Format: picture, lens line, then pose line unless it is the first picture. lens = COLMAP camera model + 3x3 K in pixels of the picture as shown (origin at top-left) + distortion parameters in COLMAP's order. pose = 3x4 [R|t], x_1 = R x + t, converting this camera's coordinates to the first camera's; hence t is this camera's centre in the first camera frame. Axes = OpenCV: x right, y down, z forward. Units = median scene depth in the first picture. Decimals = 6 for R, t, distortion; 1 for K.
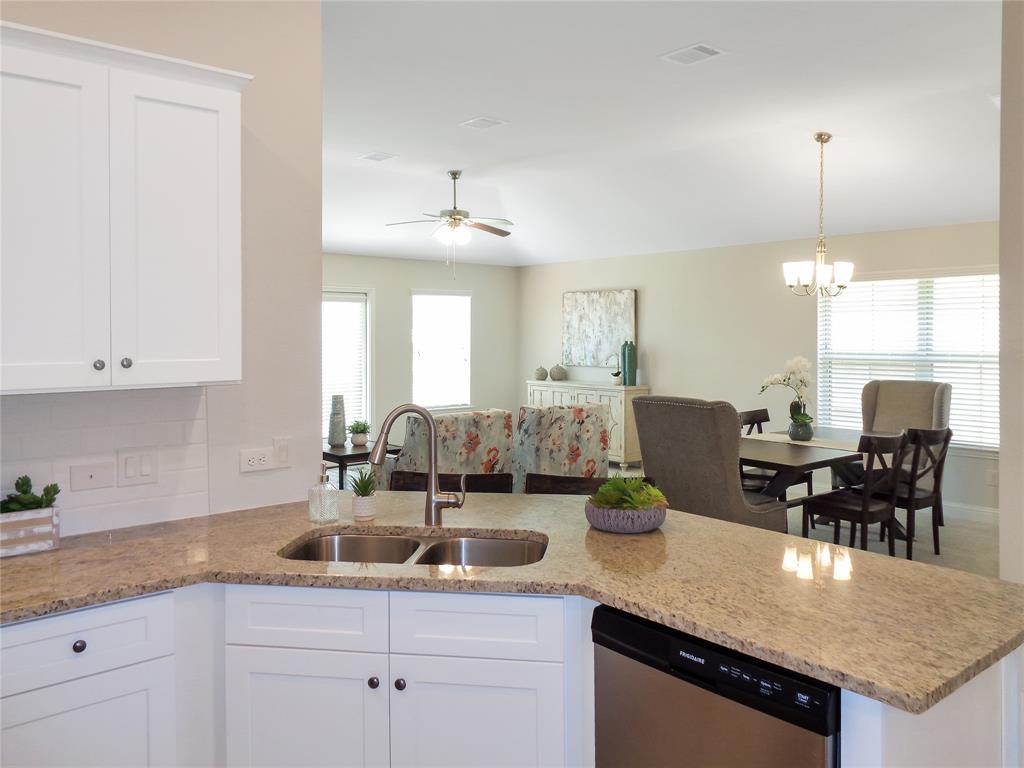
lens RADIAL K [[795.1, 0, 512.0], [0, 795.1, 384.0], [0, 0, 1]] dist [0.001633, 0.000800]
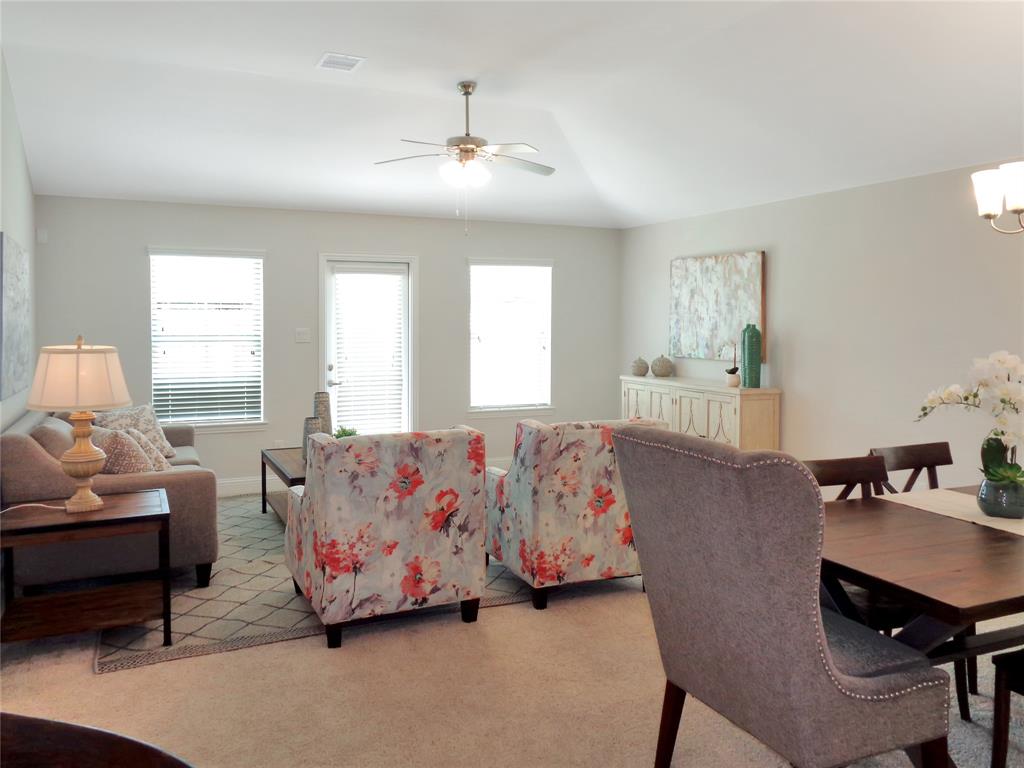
lens RADIAL K [[762.6, 0, 510.3], [0, 762.6, 356.8], [0, 0, 1]] dist [0.003520, 0.001025]
pose [[0.961650, 0.015684, -0.273832, 0.153376], [-0.019931, 0.999720, -0.012734, -0.014865], [0.273556, 0.017703, 0.961693, 0.354357]]
